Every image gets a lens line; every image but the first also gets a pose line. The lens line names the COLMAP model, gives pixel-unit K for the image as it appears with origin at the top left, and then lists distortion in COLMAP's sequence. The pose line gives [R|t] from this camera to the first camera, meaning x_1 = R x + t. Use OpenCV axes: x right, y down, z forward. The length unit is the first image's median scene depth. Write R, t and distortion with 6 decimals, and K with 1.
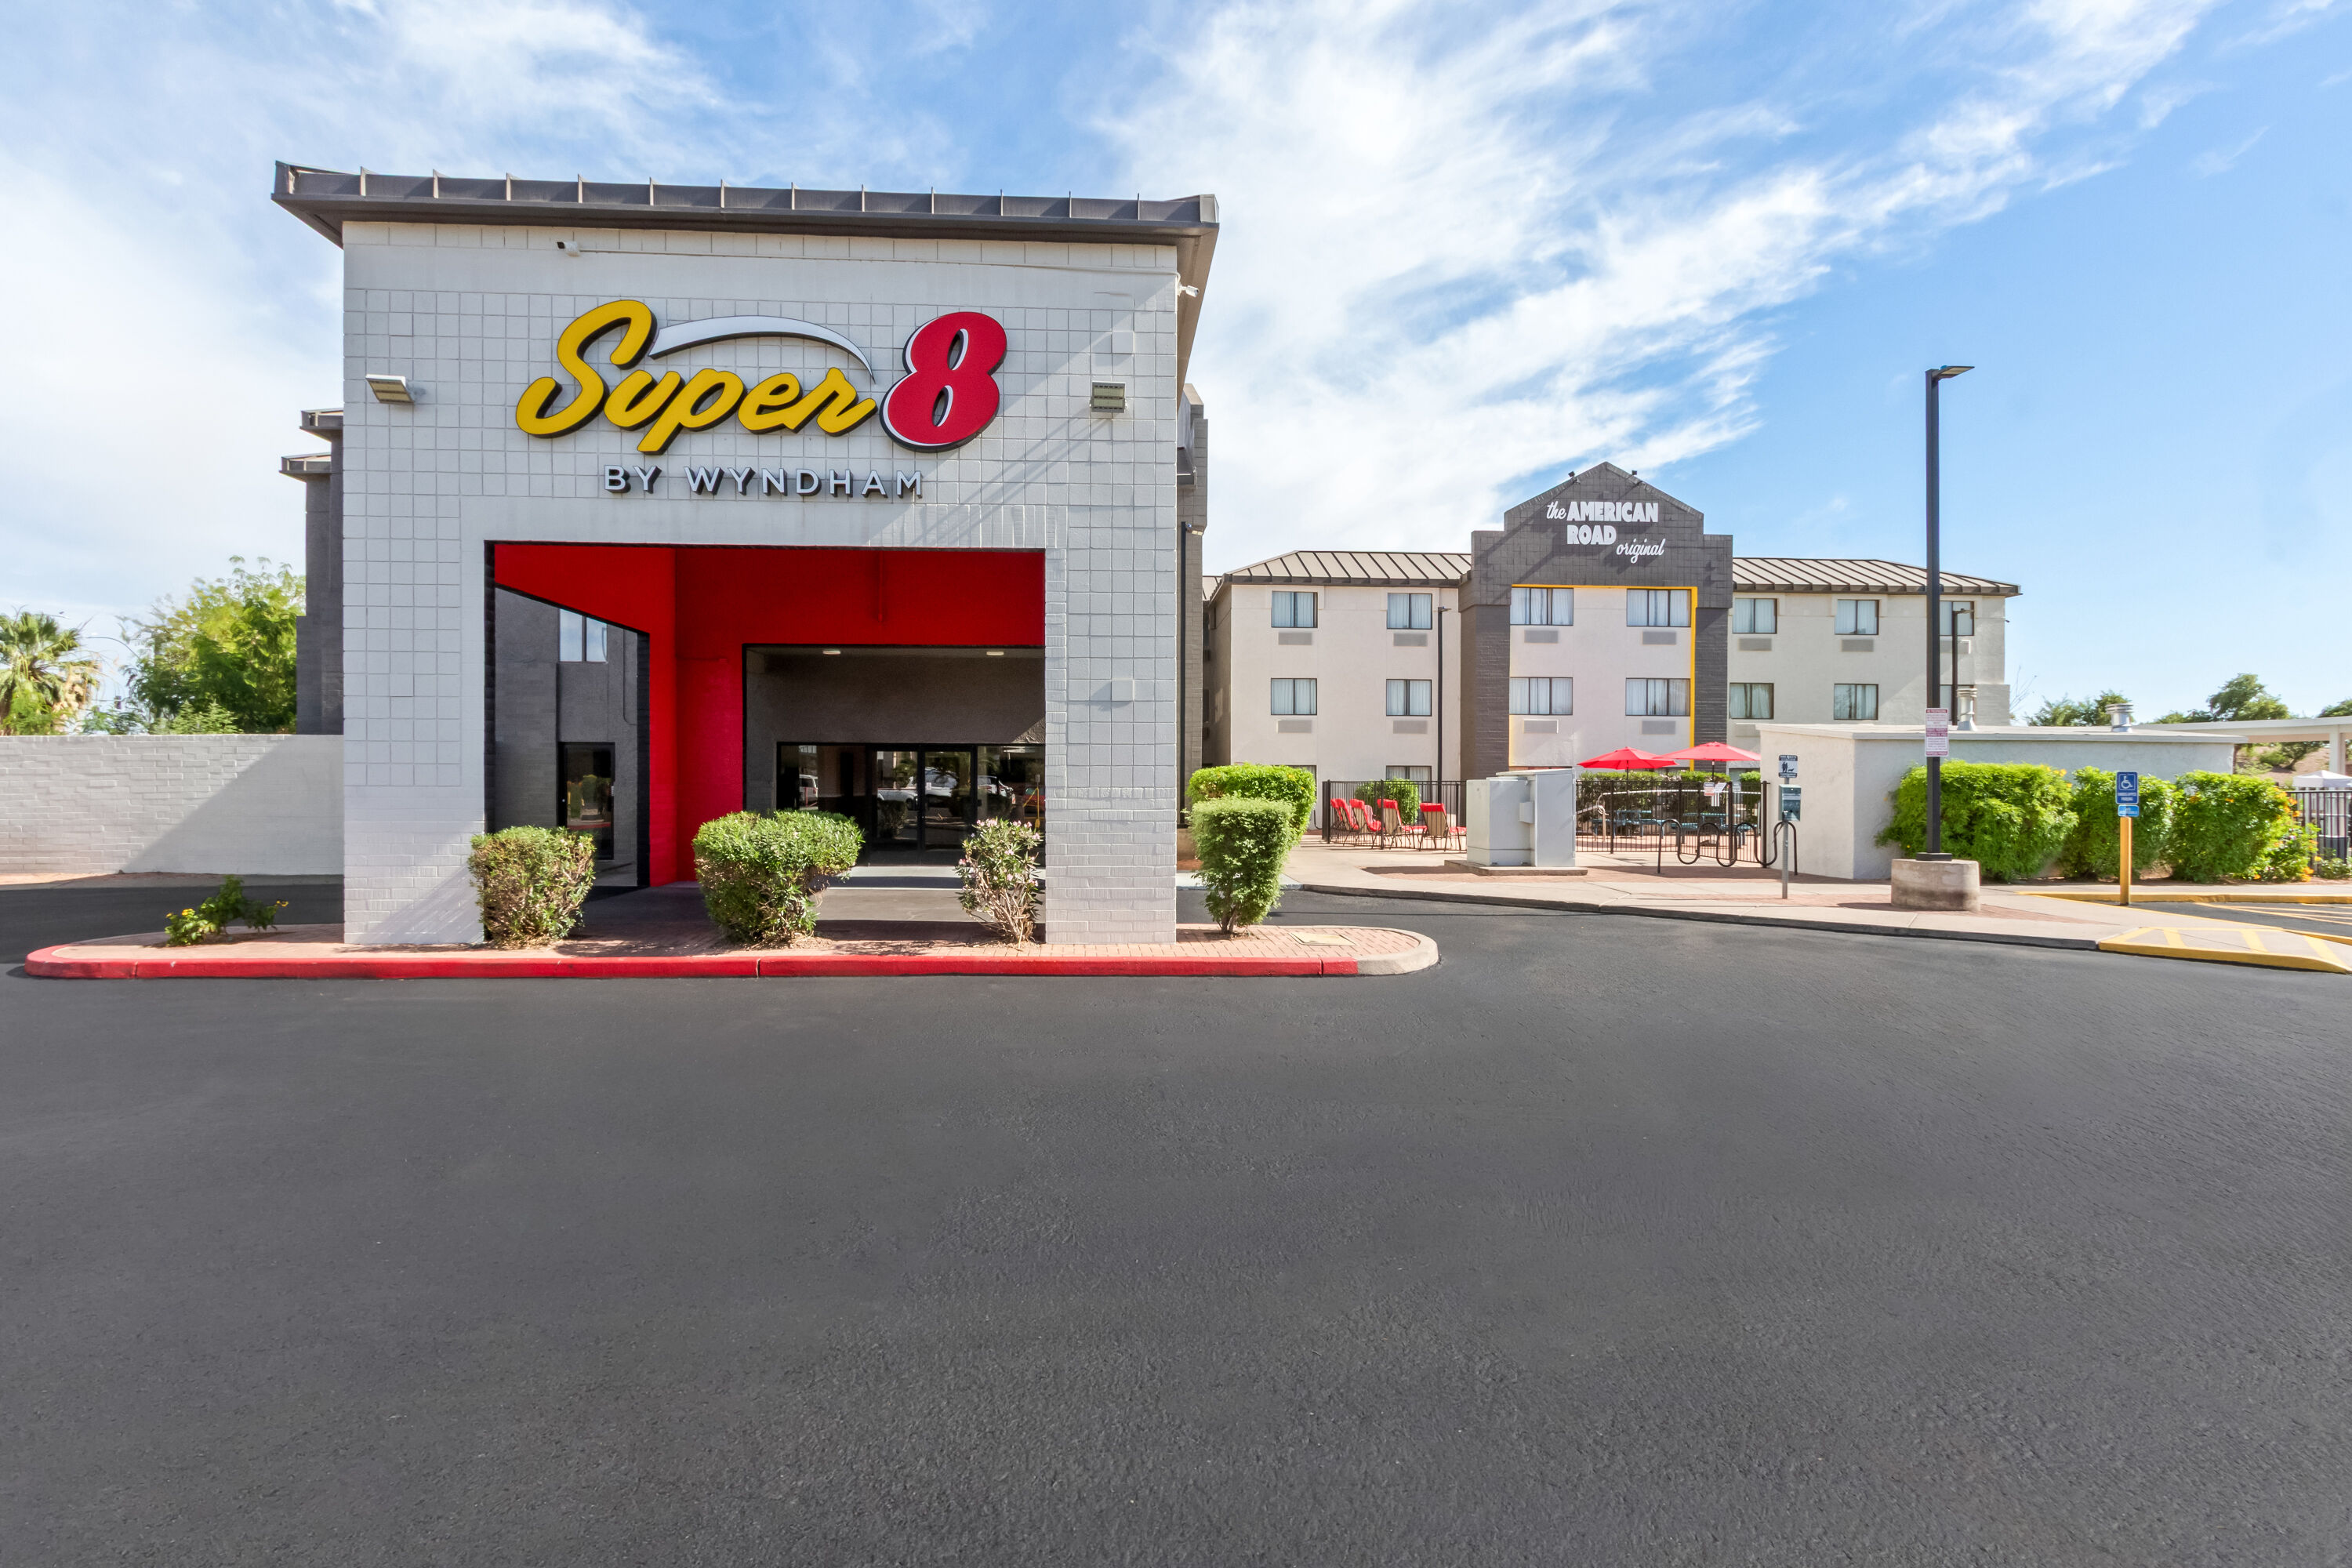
lens RADIAL K [[1090.0, 0, 1134.8], [0, 1090.0, 788.0], [0, 0, 1]] dist [-0.002251, 0.000233]
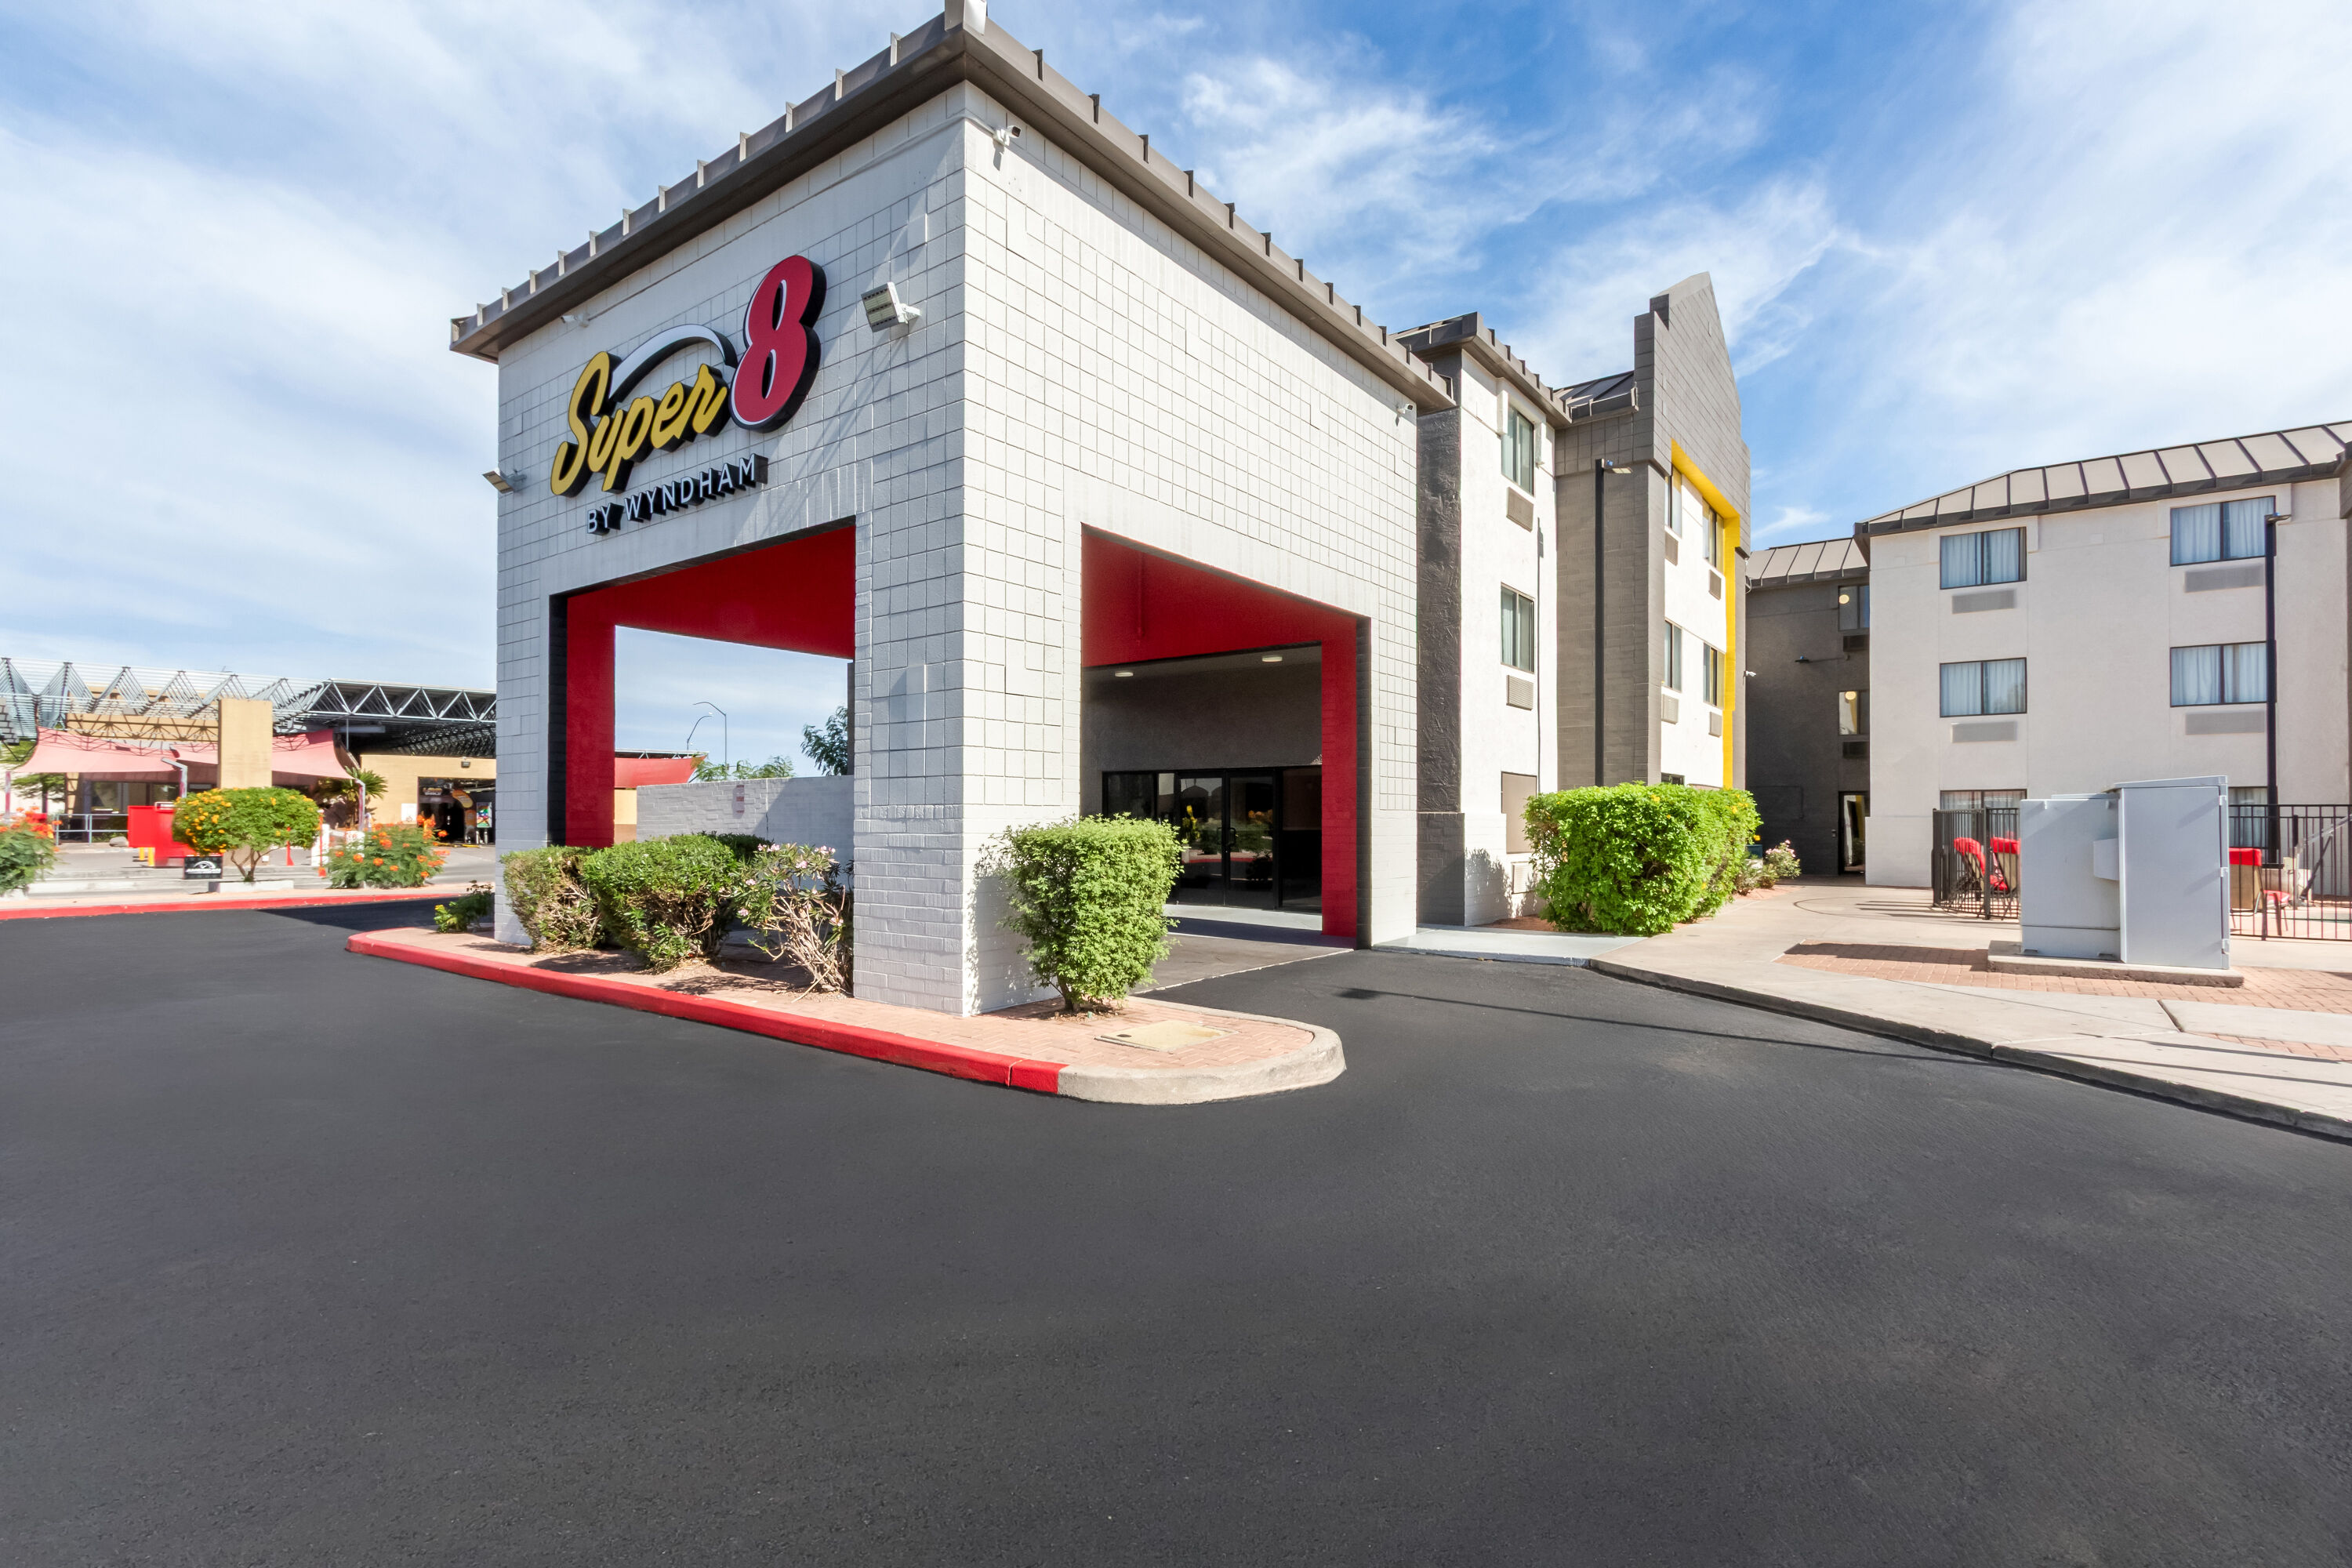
lens RADIAL K [[1104.9, 0, 1172.1], [0, 1104.9, 824.1], [0, 0, 1]] dist [-0.001357, 0.000238]
pose [[0.769474, -0.001094, -0.638677, 0.197004], [-0.003085, 0.999981, -0.005429, 0.005190], [0.638670, 0.006148, 0.769456, 0.160103]]
